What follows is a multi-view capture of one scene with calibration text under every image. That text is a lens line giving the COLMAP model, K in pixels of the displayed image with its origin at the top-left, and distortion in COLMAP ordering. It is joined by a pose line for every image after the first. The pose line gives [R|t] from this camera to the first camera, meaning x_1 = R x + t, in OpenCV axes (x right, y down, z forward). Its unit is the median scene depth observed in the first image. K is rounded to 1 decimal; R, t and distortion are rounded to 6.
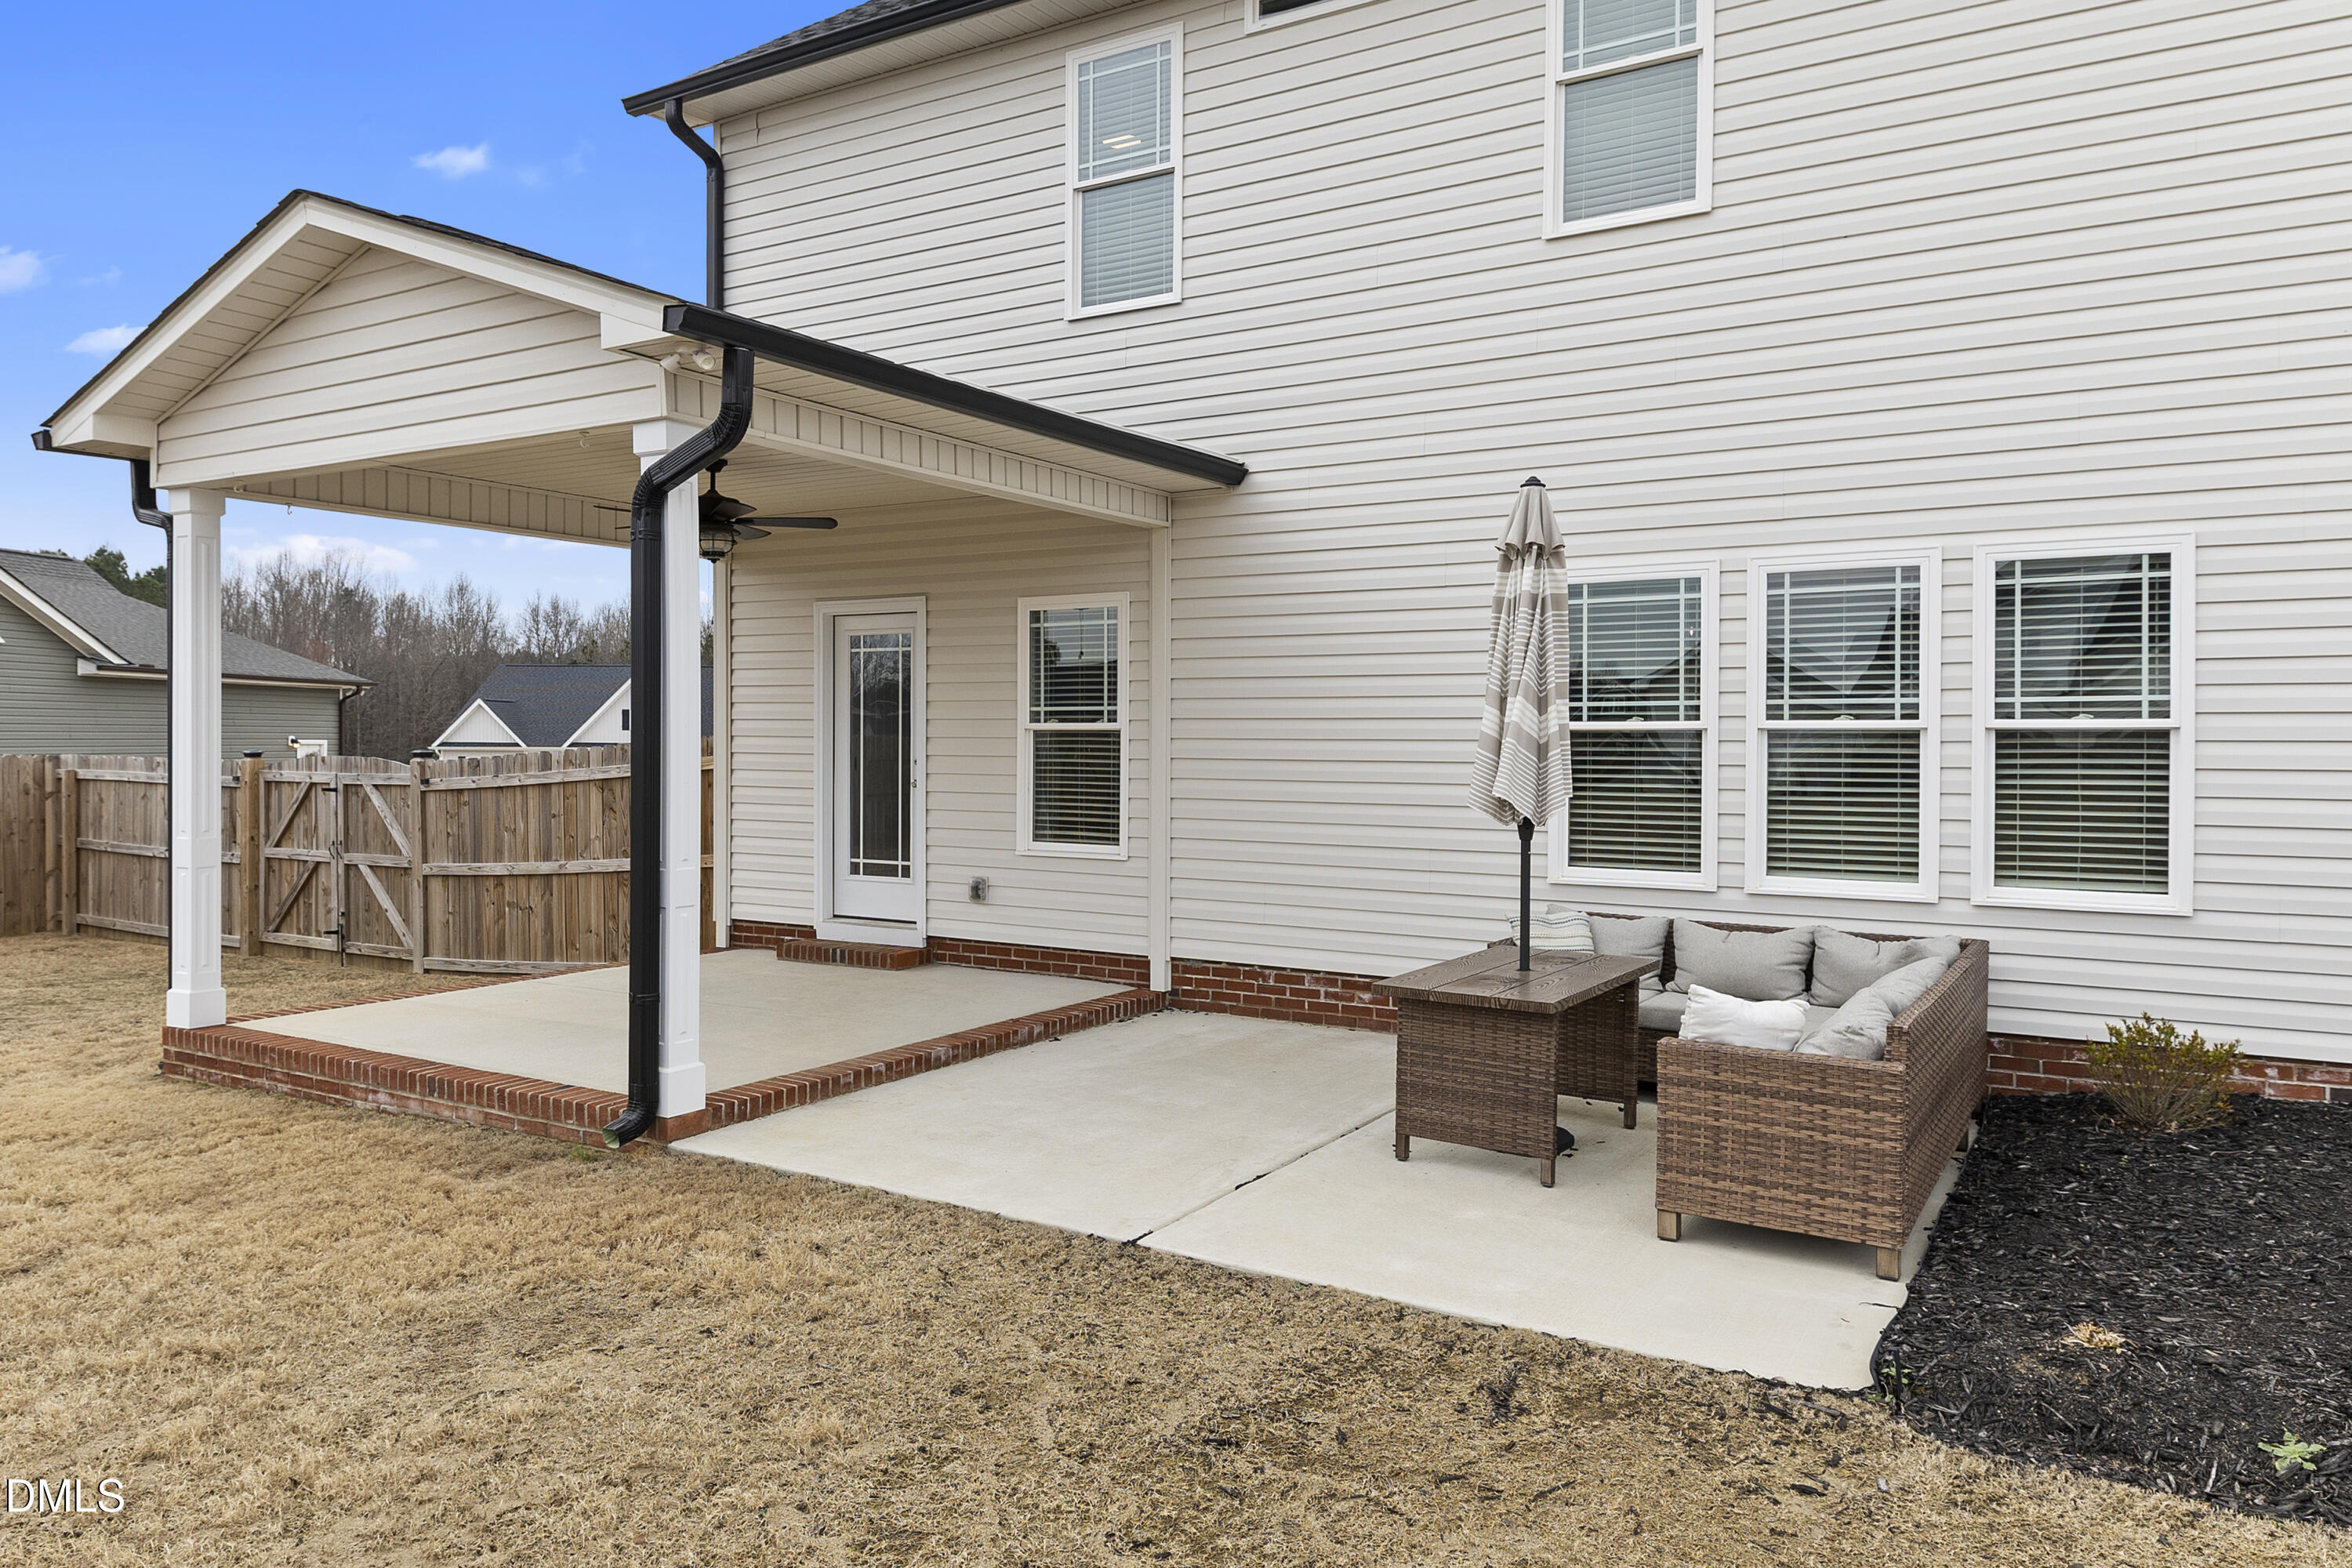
lens RADIAL K [[1584.8, 0, 1176.0], [0, 1584.8, 784.0], [0, 0, 1]] dist [0.003608, -0.000812]
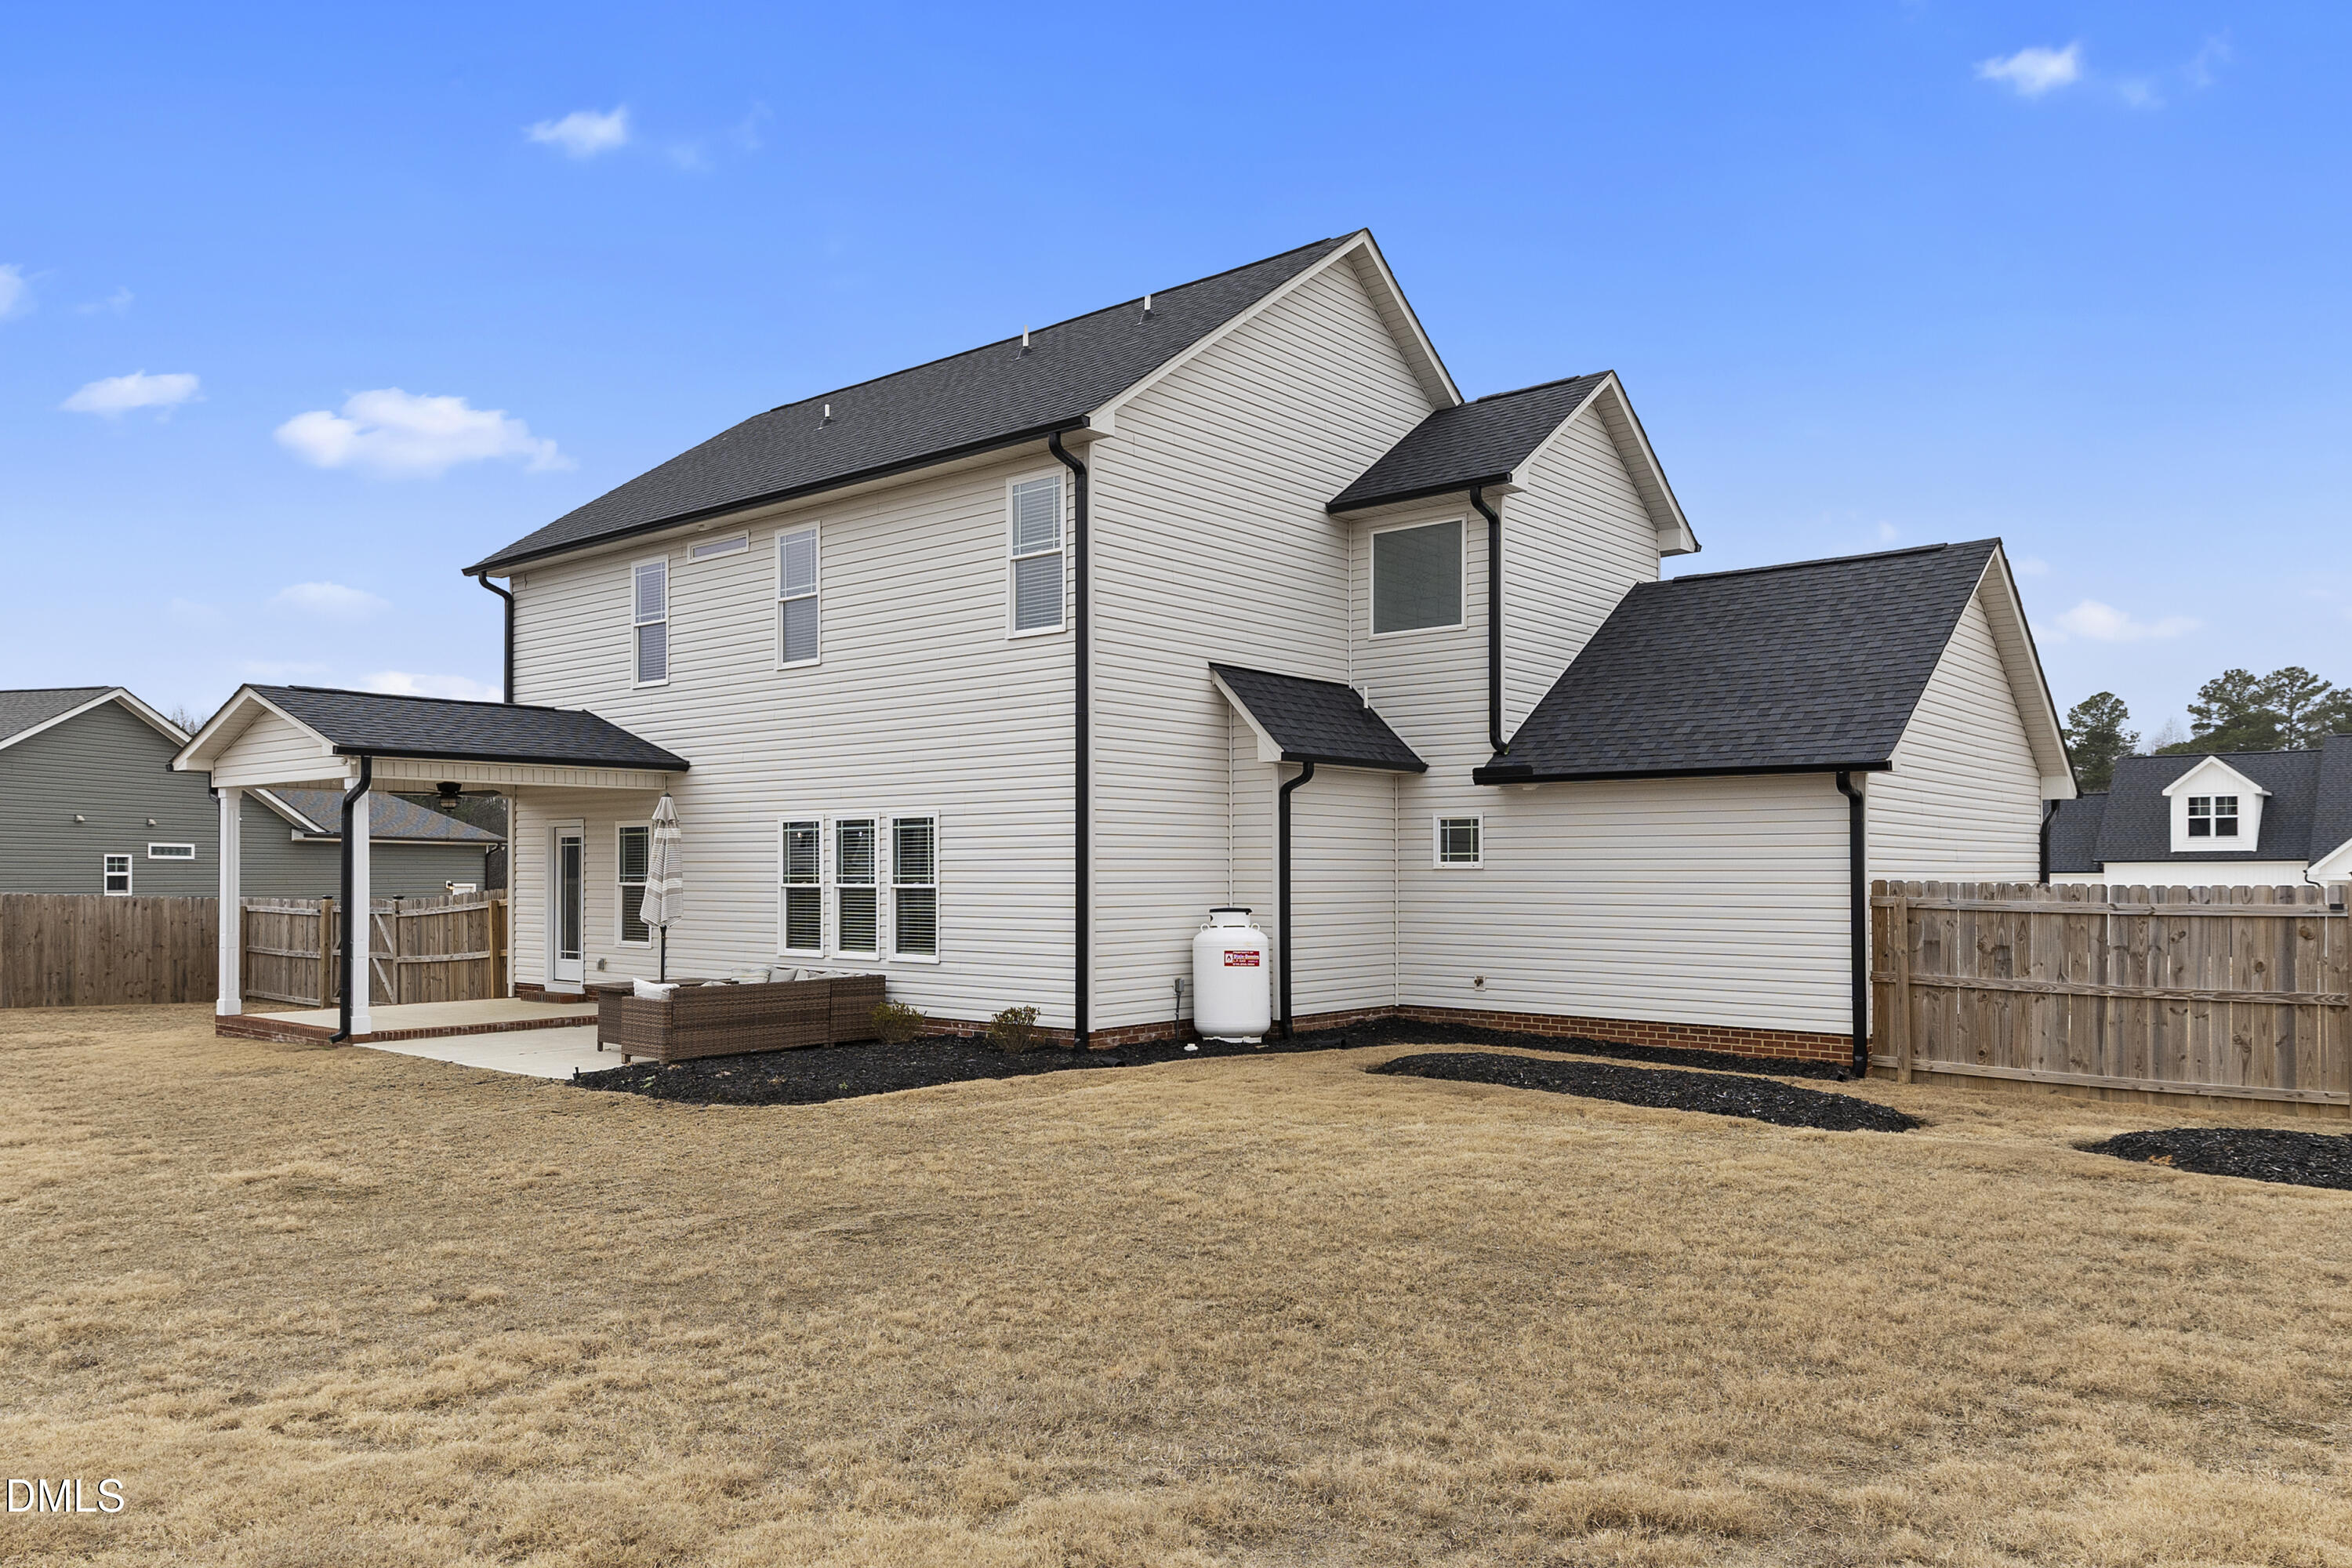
lens RADIAL K [[1595.7, 0, 1179.3], [0, 1595.7, 881.2], [0, 0, 1]] dist [0.039754, -0.060711]
pose [[0.989124, -0.004088, -0.147026, 0.915014], [0.000748, 0.999741, -0.022764, 0.007434], [0.147081, 0.022407, 0.988871, -0.931278]]
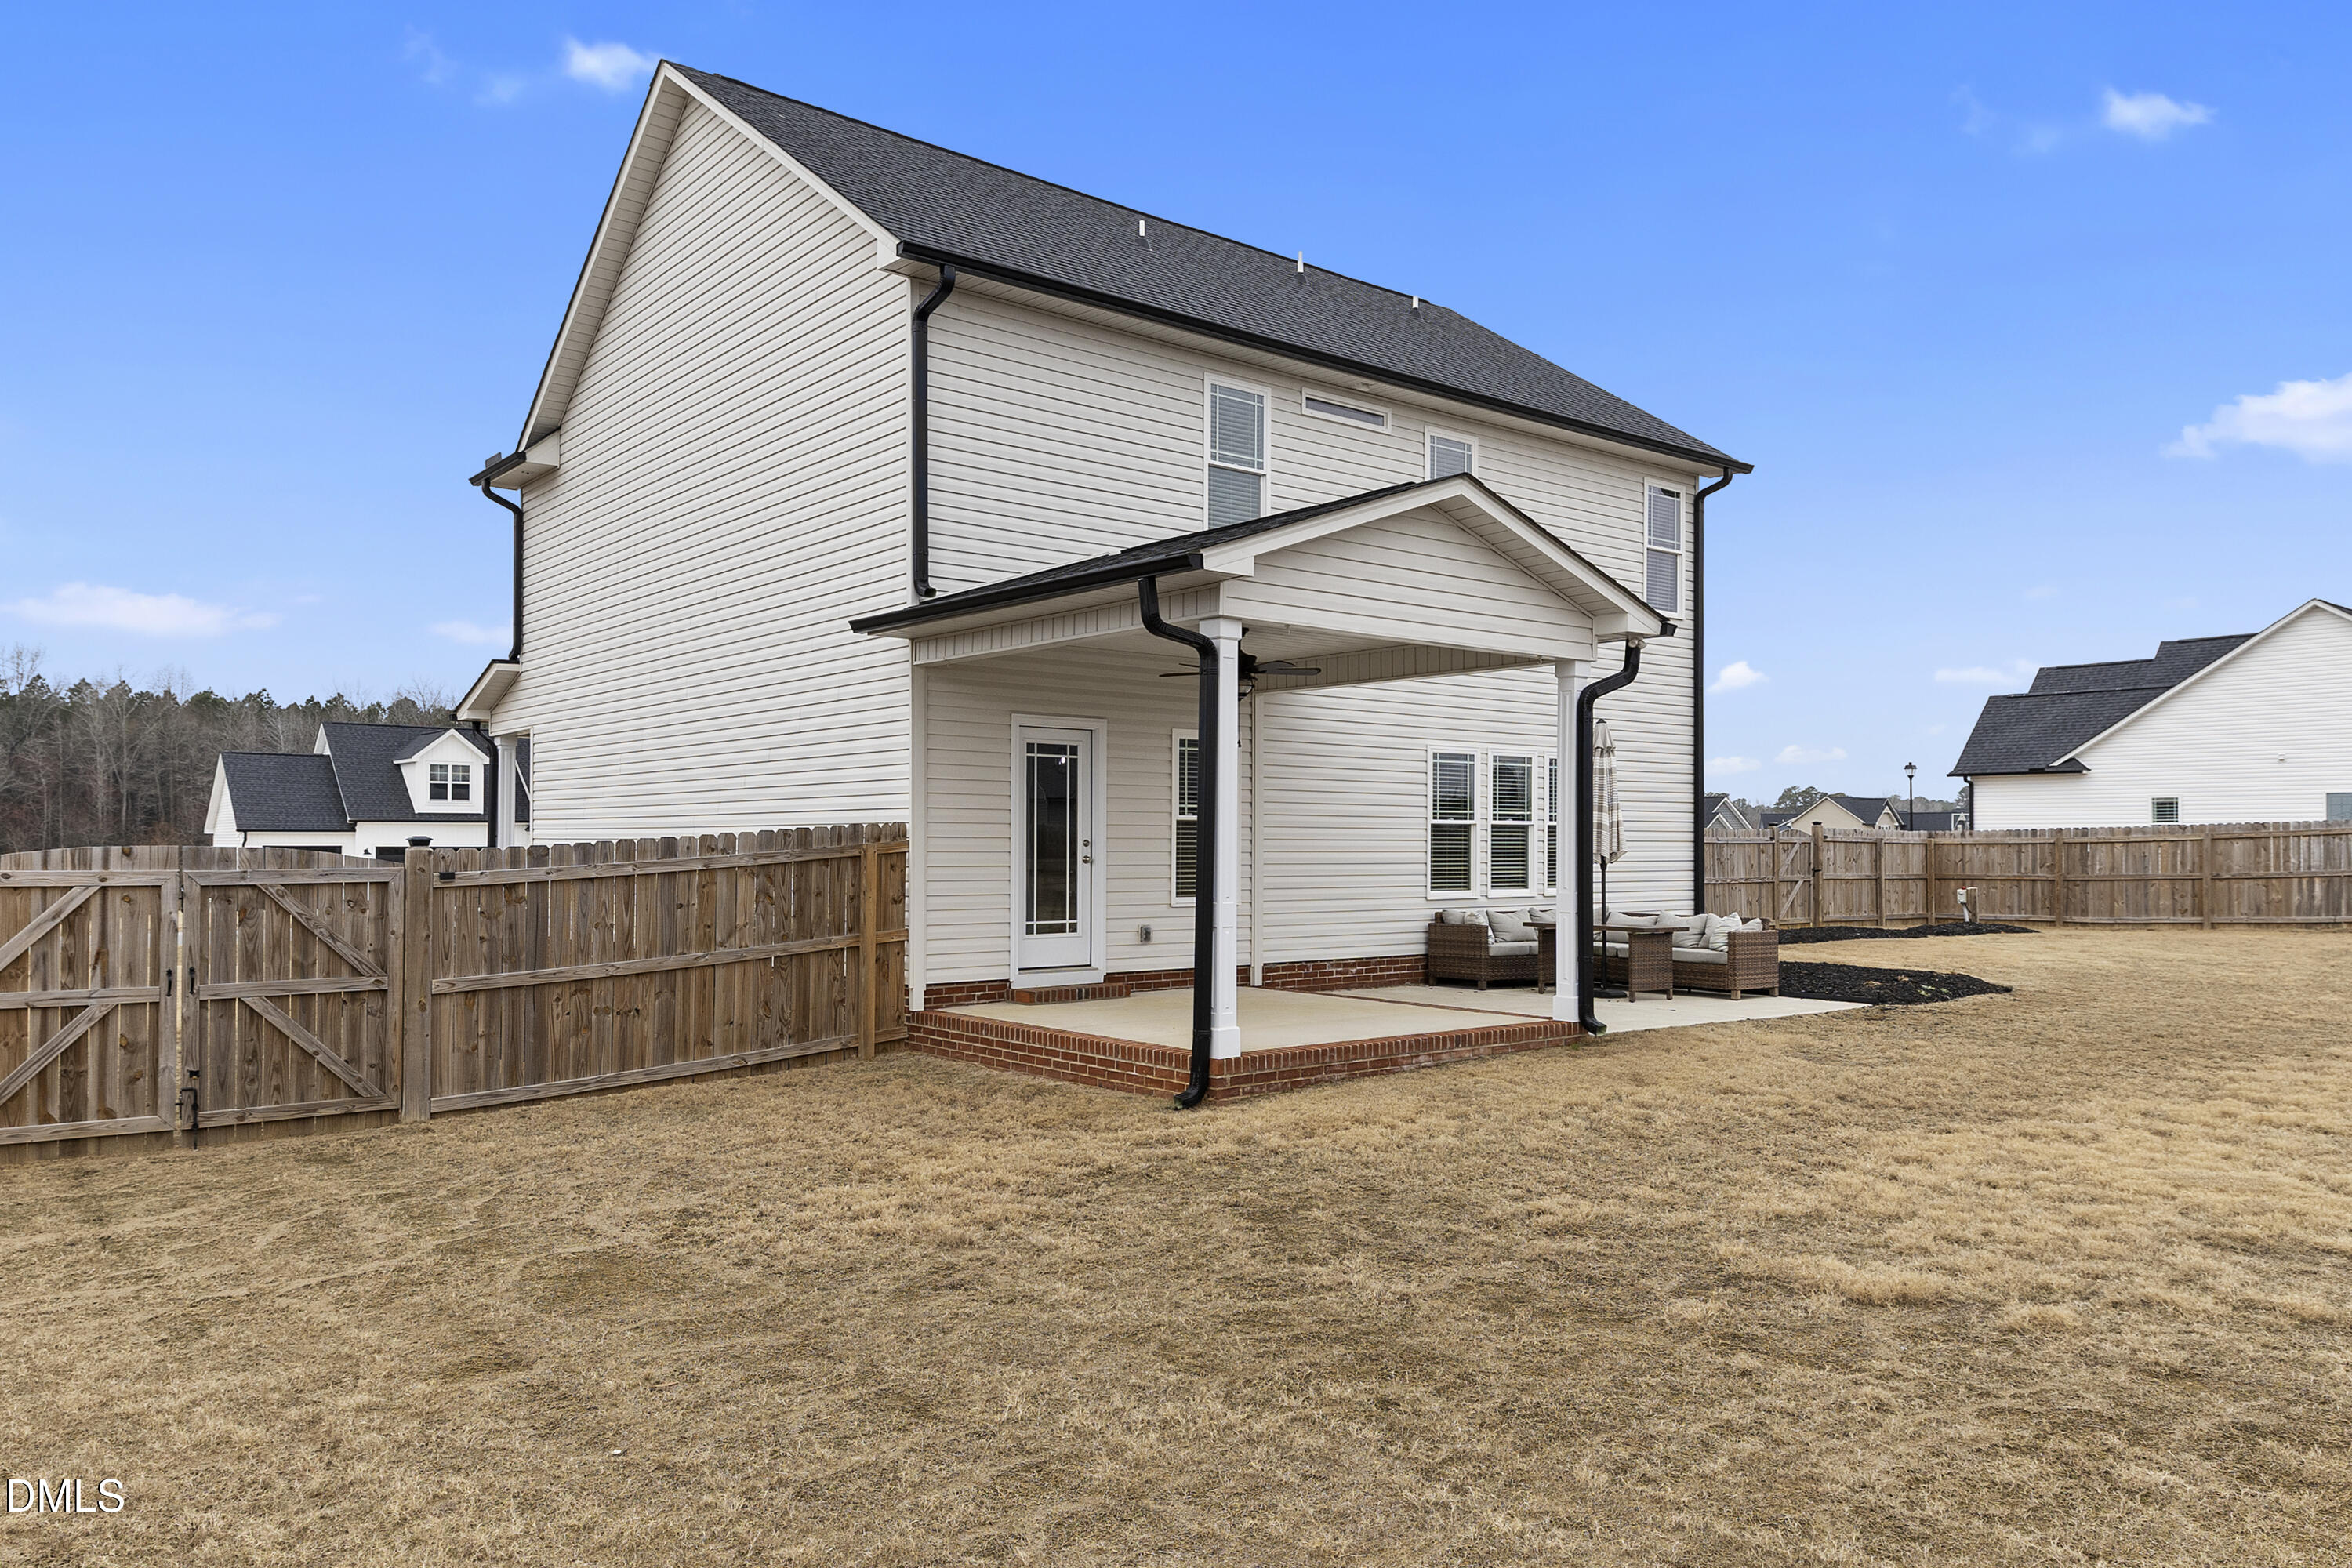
lens RADIAL K [[1595.7, 0, 1179.3], [0, 1595.7, 881.2], [0, 0, 1]] dist [0.039754, -0.060711]
pose [[0.336278, -0.025656, 0.941413, -1.442579], [0.024608, 0.999527, 0.018450, -0.005336], [-0.941441, 0.016962, 0.336750, 0.497997]]
